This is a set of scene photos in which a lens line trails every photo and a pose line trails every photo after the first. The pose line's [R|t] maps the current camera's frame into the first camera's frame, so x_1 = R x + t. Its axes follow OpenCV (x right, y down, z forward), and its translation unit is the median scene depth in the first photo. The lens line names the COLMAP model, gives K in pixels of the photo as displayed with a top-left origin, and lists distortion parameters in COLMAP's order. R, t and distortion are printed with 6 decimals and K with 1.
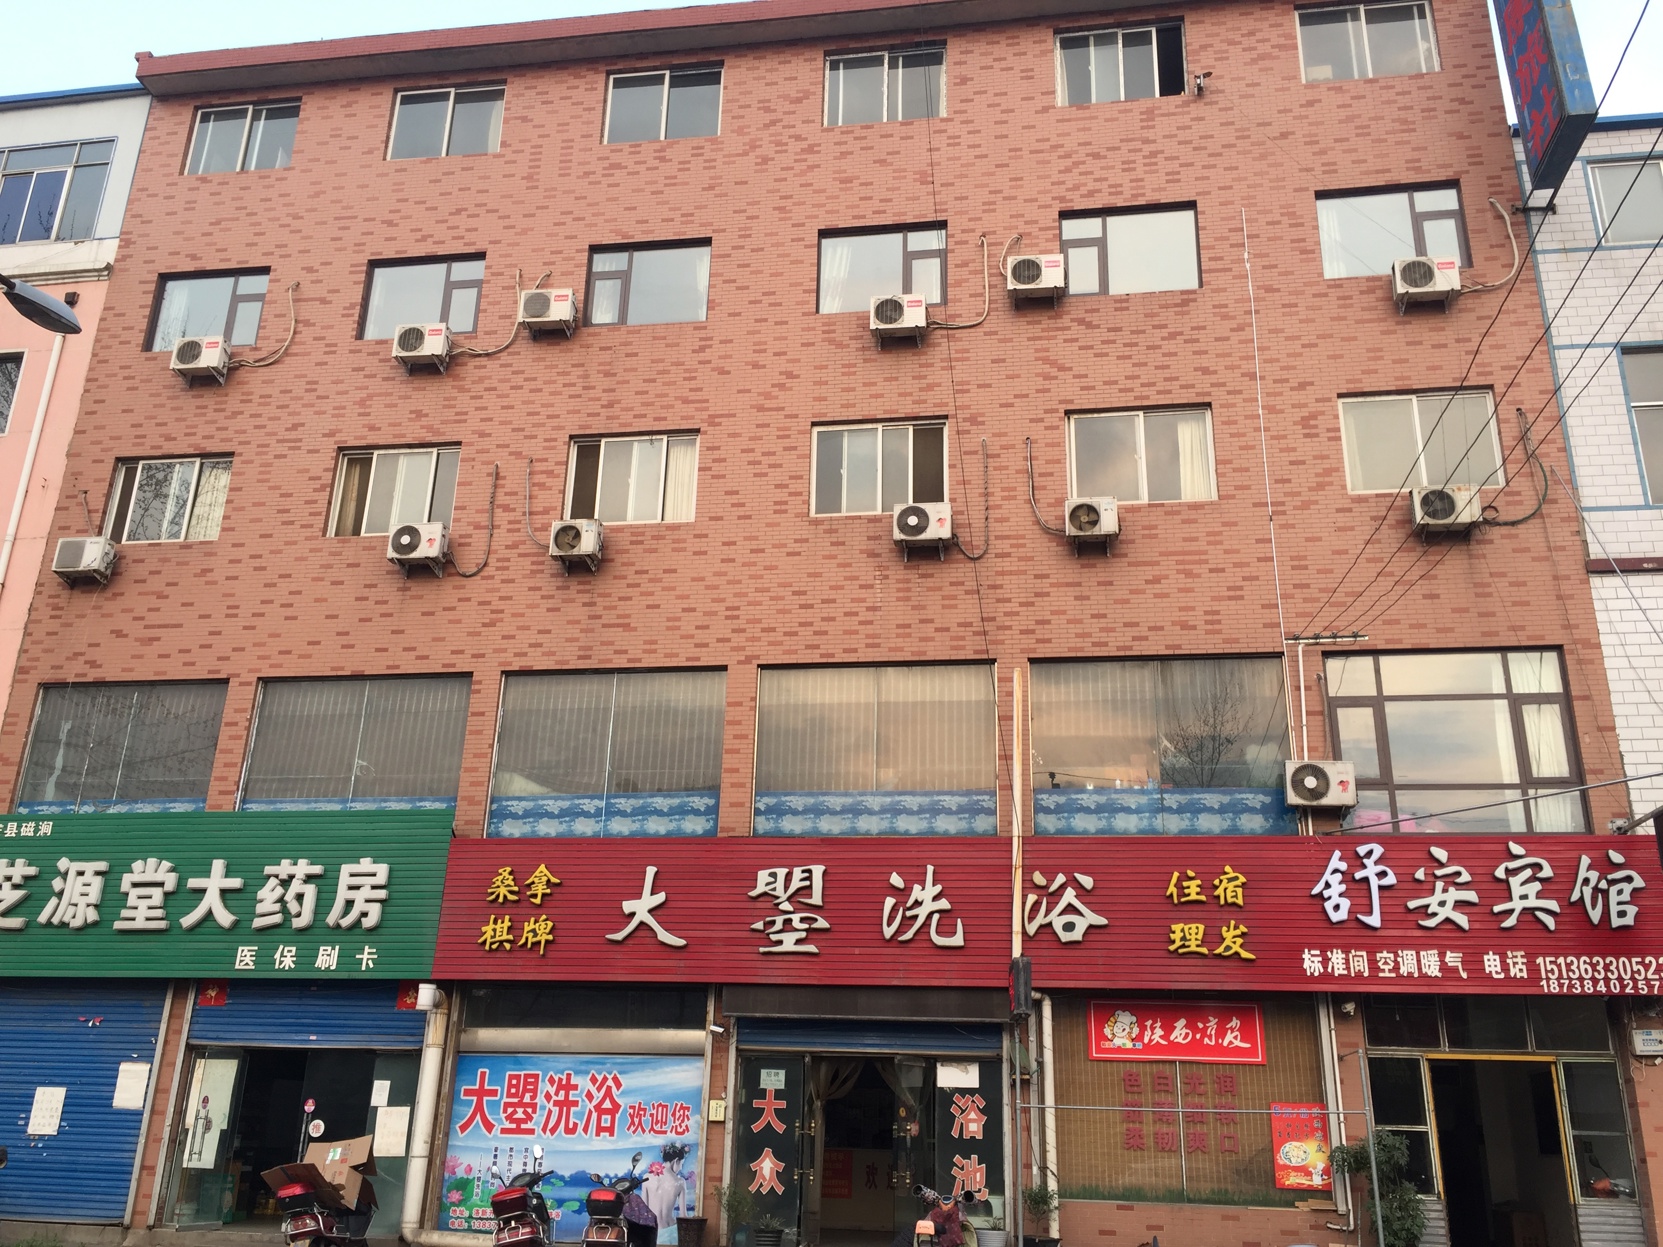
lens RADIAL K [[1457.1, 0, 835.2], [0, 1457.1, 579.7], [0, 0, 1]] dist [0.098682, -0.147620]
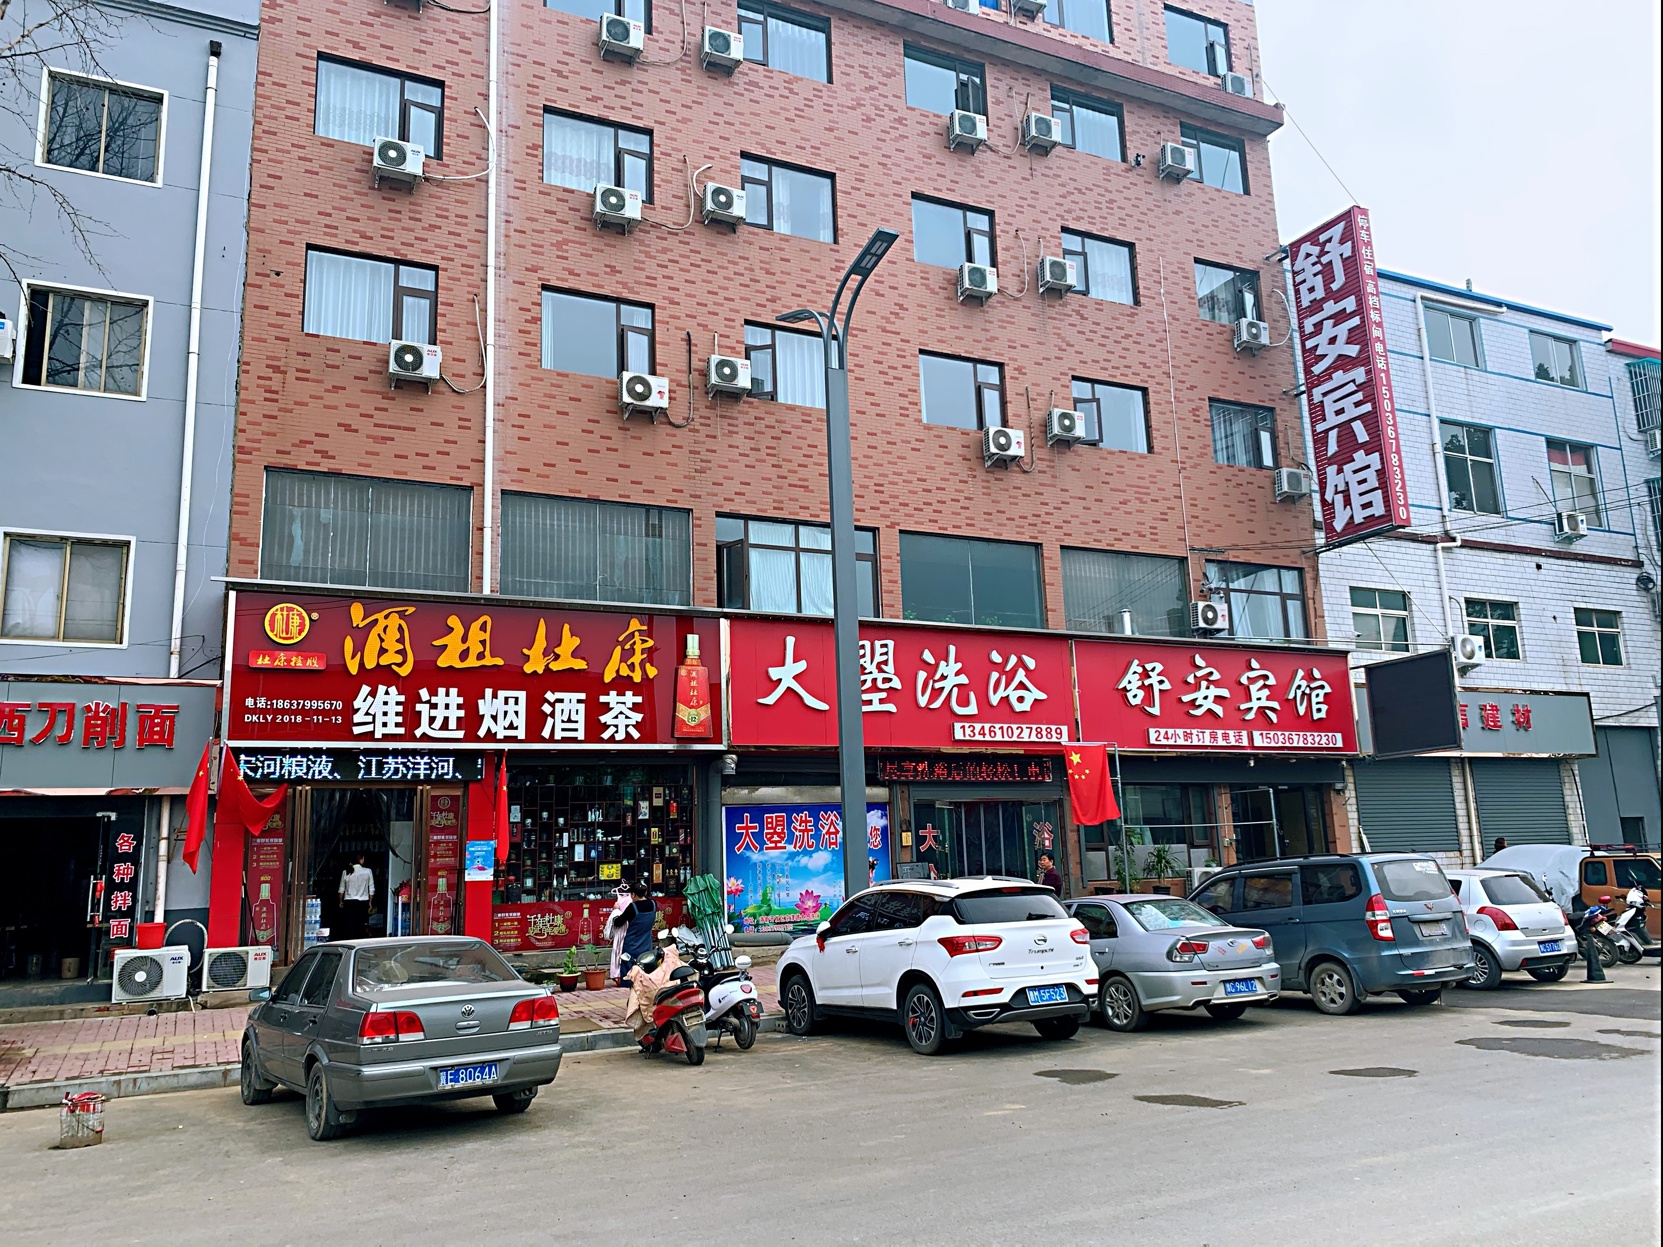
lens RADIAL K [[1270.0, 0, 845.0], [0, 1270.0, 611.0], [0, 0, 1]] dist [0.159457, -0.445230]
pose [[0.807398, 0.061125, 0.586833, -0.794411], [-0.158278, 0.980601, 0.115627, 0.003275], [-0.568381, -0.186240, 0.801410, 0.059126]]
